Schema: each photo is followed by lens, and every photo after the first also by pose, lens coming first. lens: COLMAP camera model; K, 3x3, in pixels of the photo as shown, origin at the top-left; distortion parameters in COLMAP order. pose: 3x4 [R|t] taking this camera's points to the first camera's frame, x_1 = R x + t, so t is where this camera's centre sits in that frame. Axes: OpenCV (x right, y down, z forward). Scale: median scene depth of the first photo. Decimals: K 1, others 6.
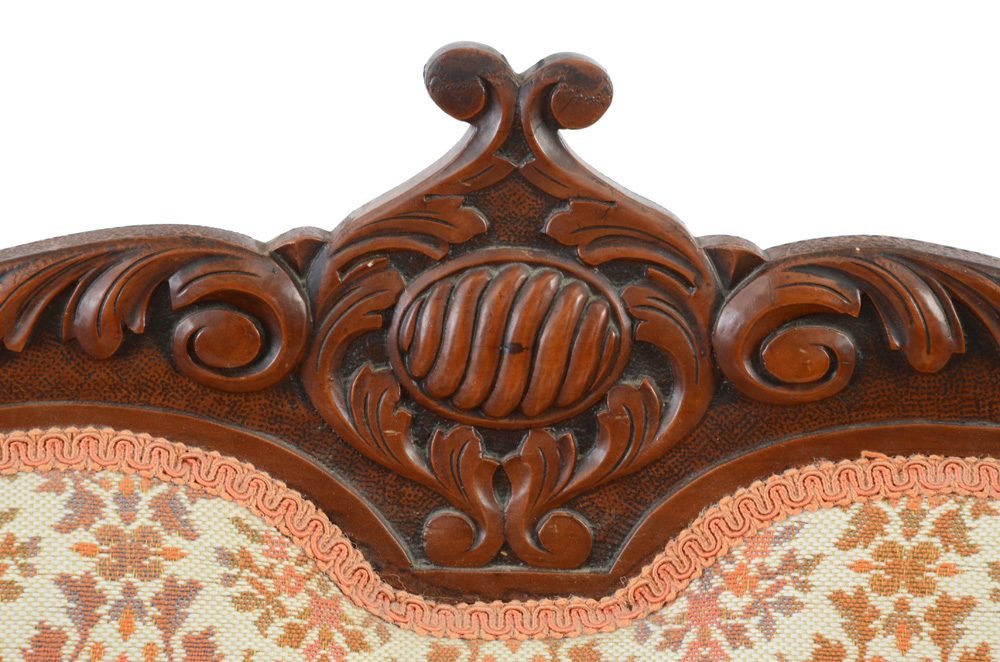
lens RADIAL K [[4344.4, 0, 502.2], [0, 4344.4, 334.0], [0, 0, 1]] dist [1.236466, 0.000000]
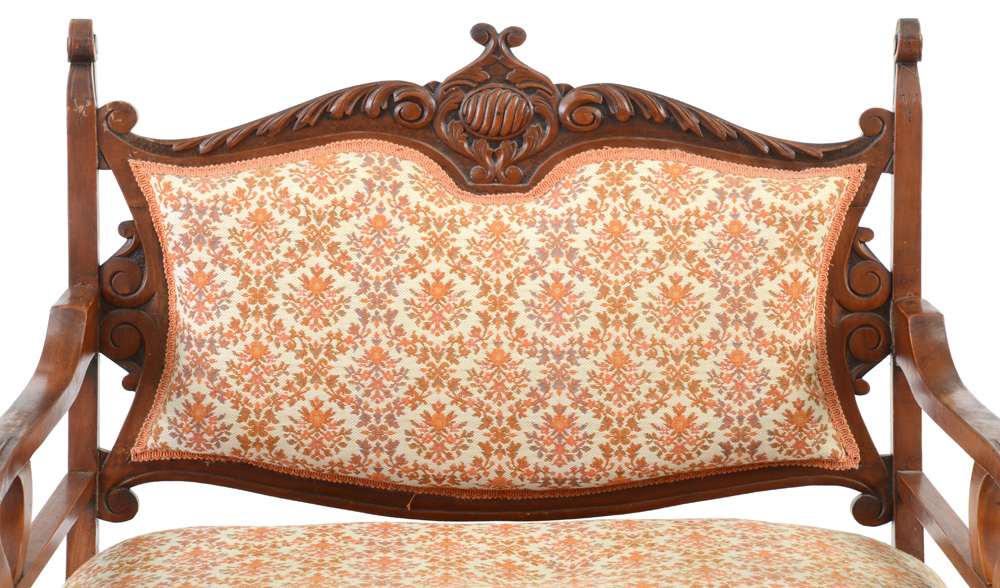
lens RADIAL K [[3556.5, 0, 500.6], [0, 3556.5, 294.8], [0, 0, 1]] dist [0.956590, 0.000000]
pose [[0.999754, -0.008693, -0.020398, 0.058650], [0.005819, 0.990560, -0.136959, 0.506360], [0.021396, 0.136807, 0.990367, -1.646413]]
